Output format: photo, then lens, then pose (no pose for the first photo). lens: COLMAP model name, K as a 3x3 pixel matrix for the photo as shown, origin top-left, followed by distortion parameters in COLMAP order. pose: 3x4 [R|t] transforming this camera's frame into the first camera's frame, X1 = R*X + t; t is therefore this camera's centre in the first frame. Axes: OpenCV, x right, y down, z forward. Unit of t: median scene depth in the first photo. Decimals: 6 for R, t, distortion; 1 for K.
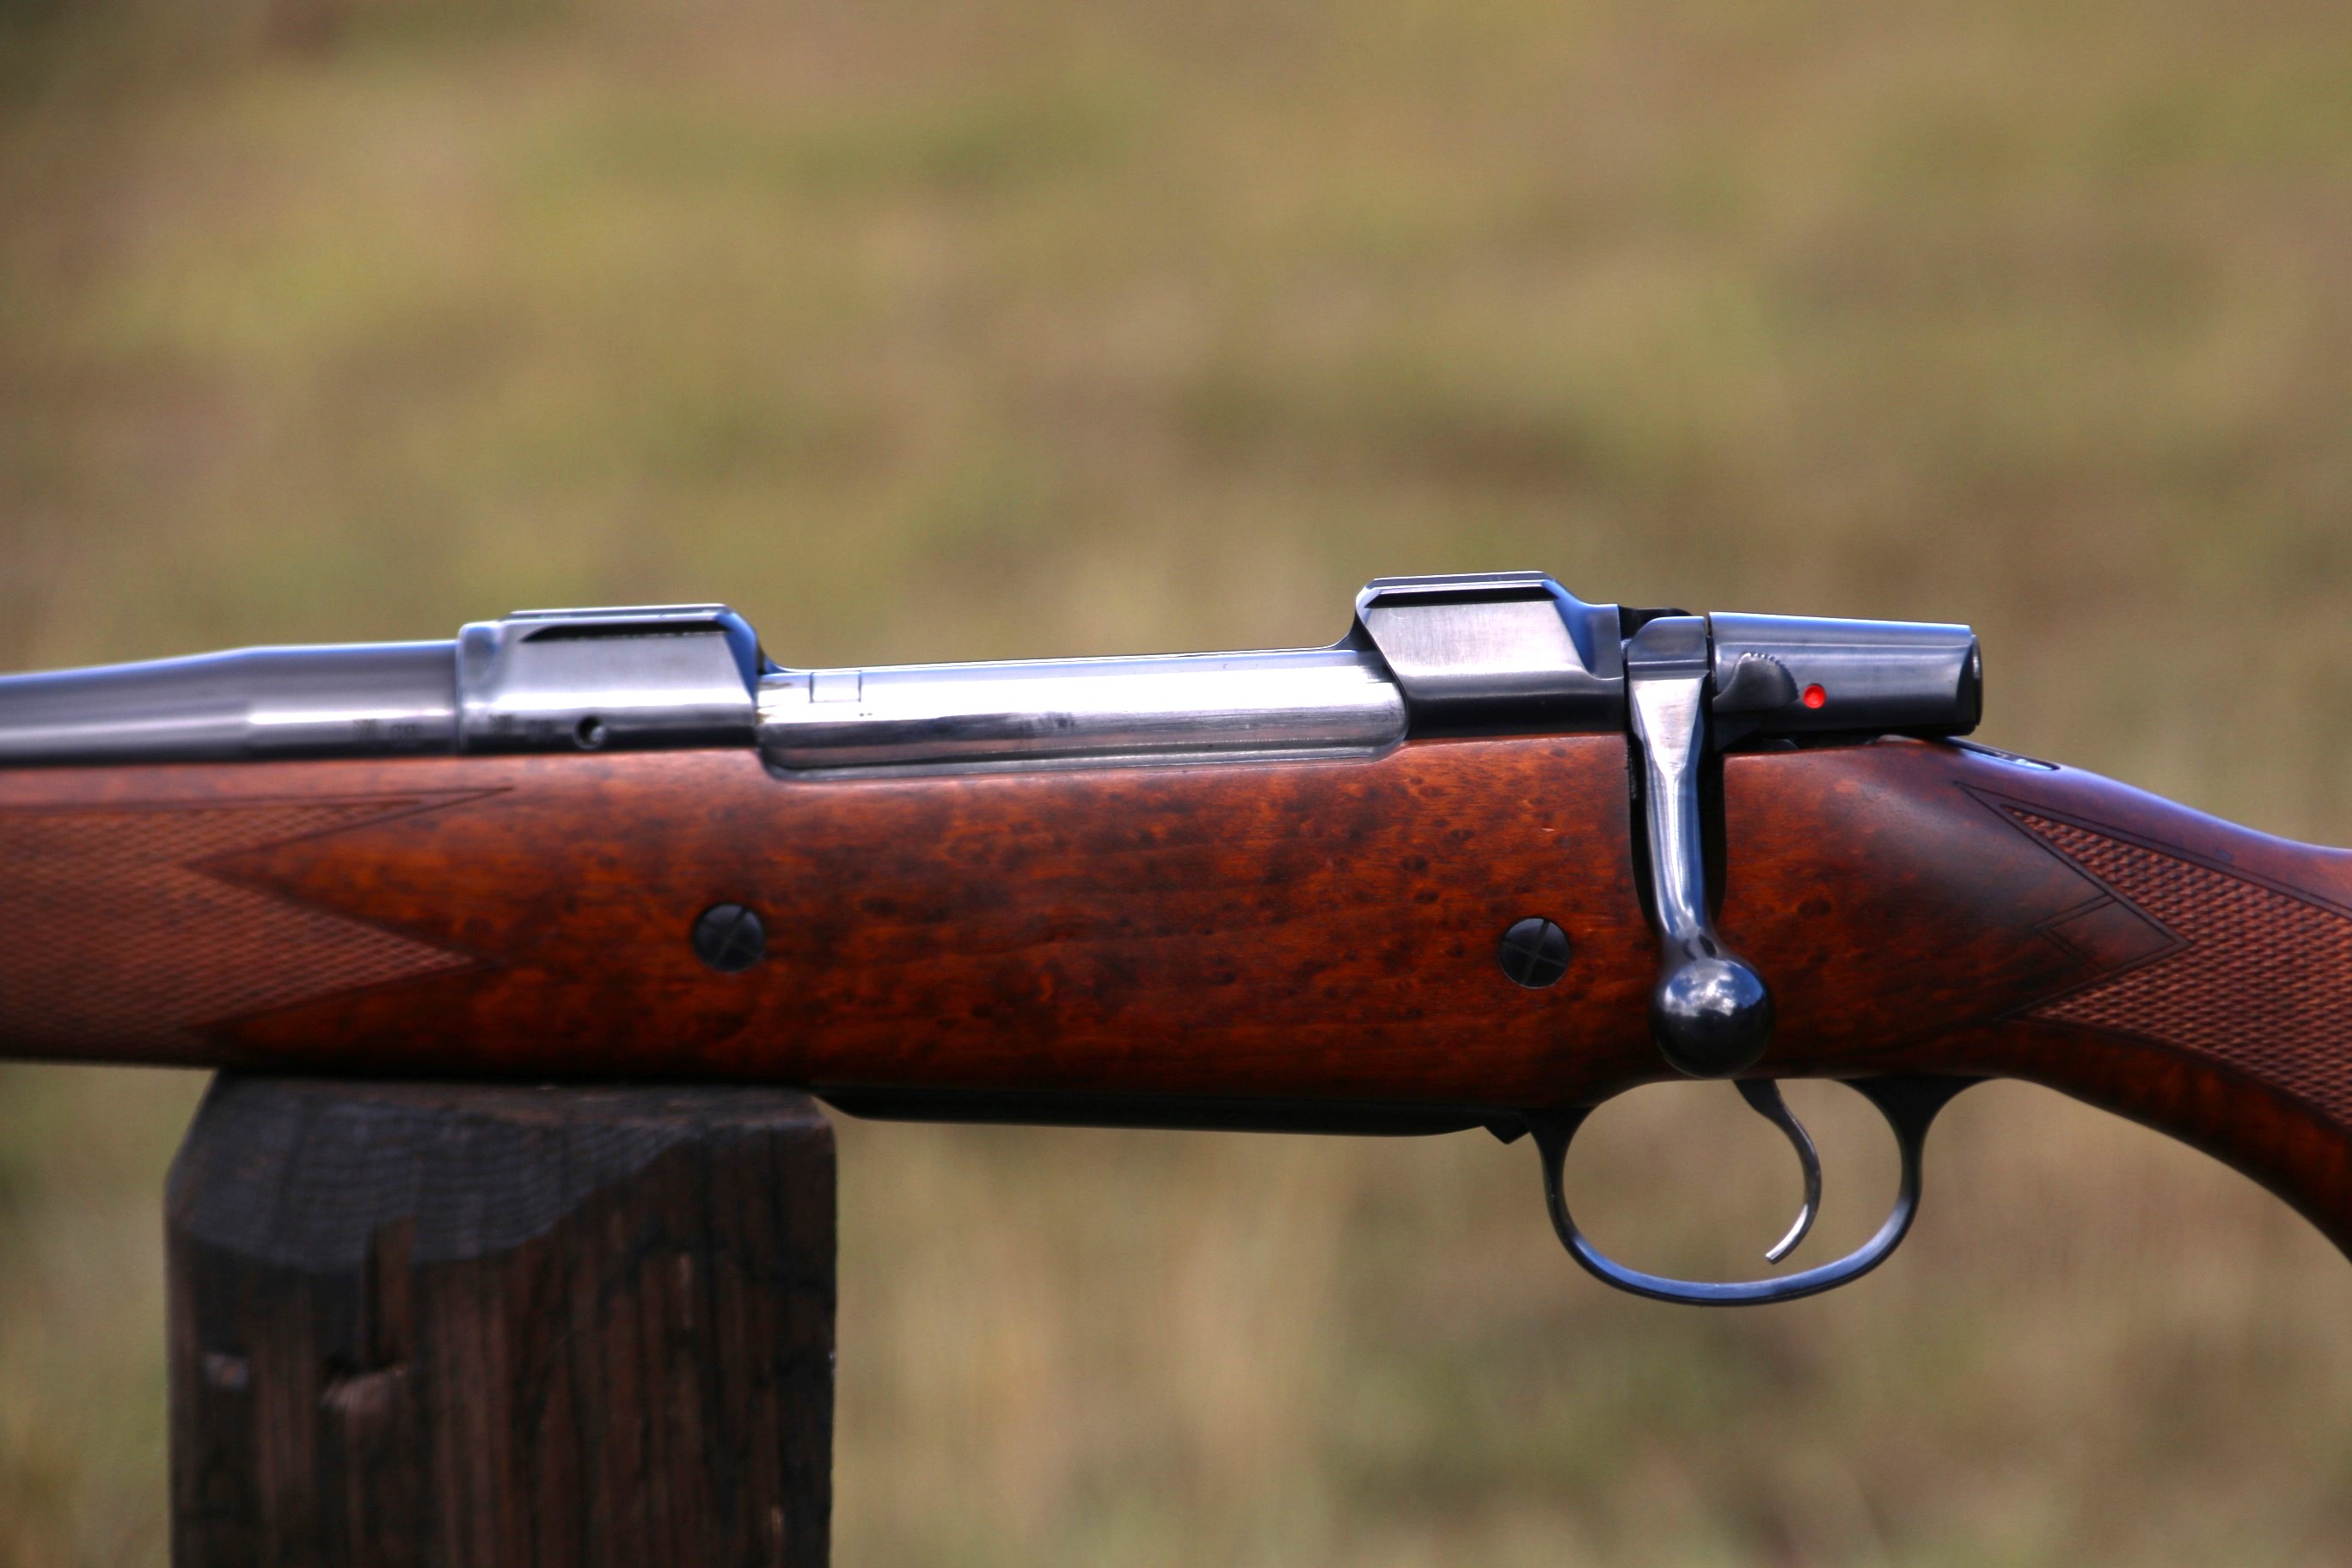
lens RADIAL K [[11756.1, 0, 1302.5], [0, 11756.1, 844.1], [0, 0, 1]] dist [2.231727, 0.000000]
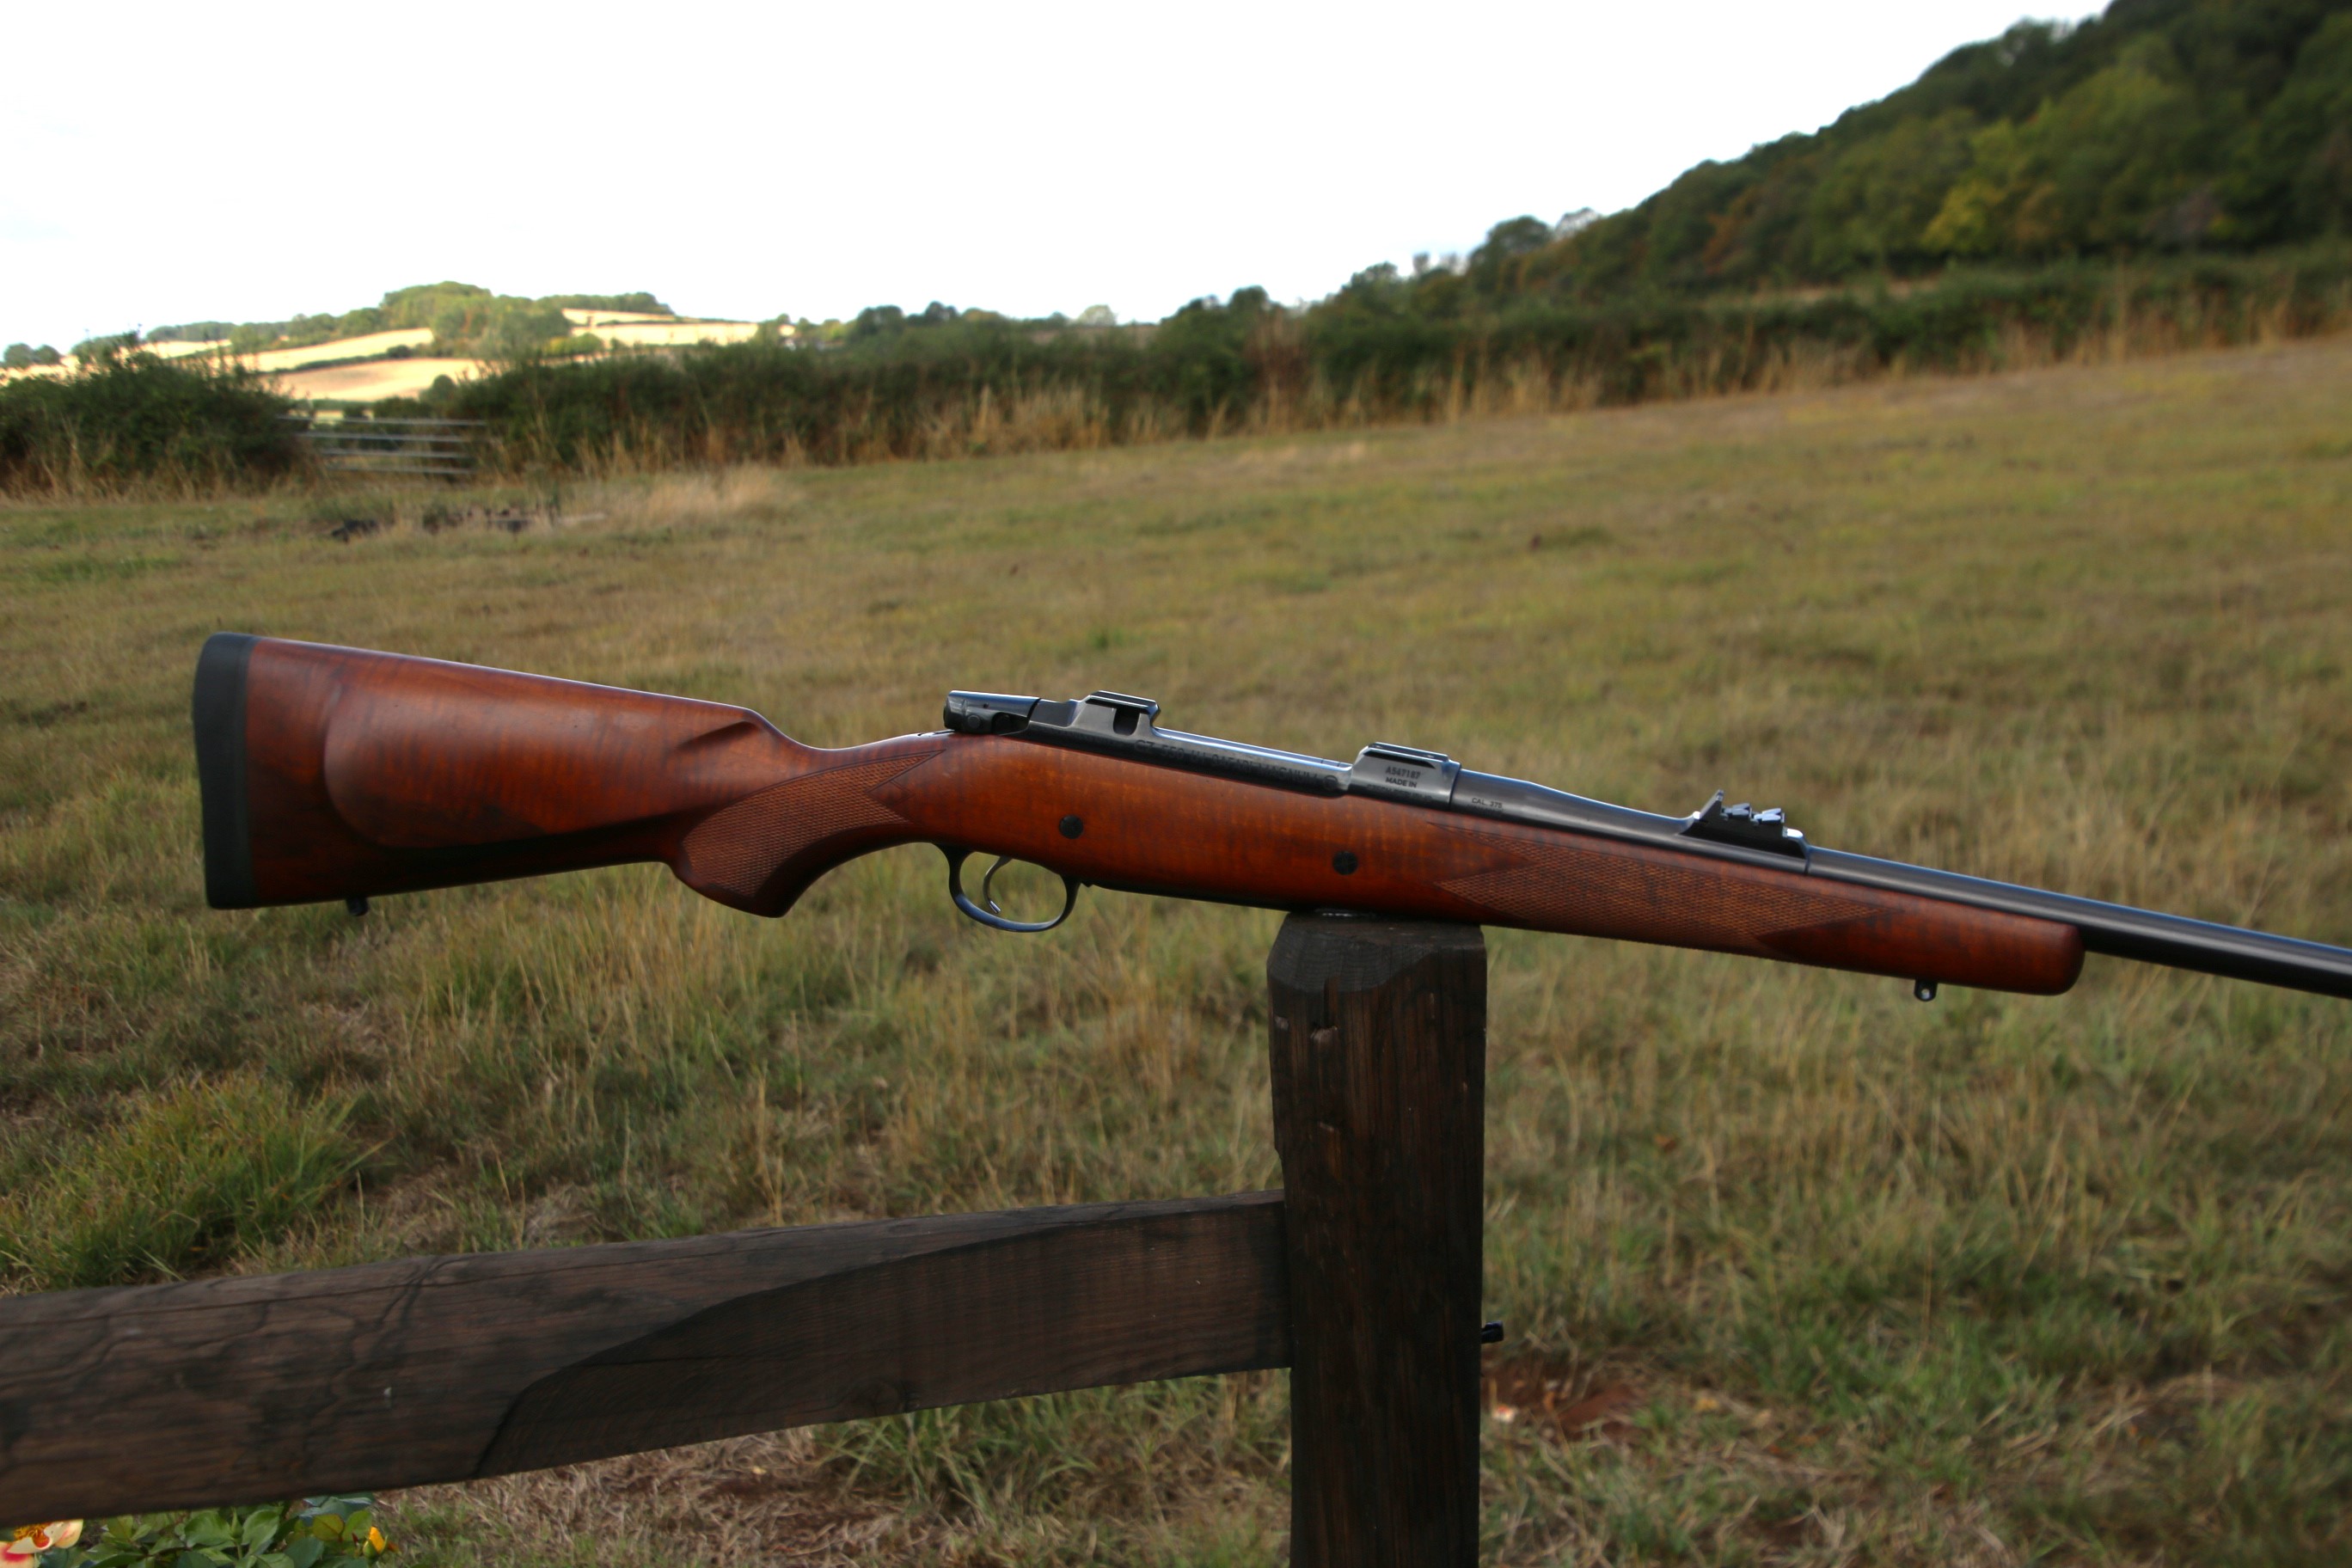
lens RADIAL K [[2932.7, 0, 1299.7], [0, 2932.7, 904.7], [0, 0, 1]] dist [0.157052, 0.000000]
pose [[0.985102, 0.026149, -0.169970, 0.034568], [-0.016806, 0.998279, 0.056175, -0.024759], [0.171146, -0.052482, 0.983847, 0.310076]]
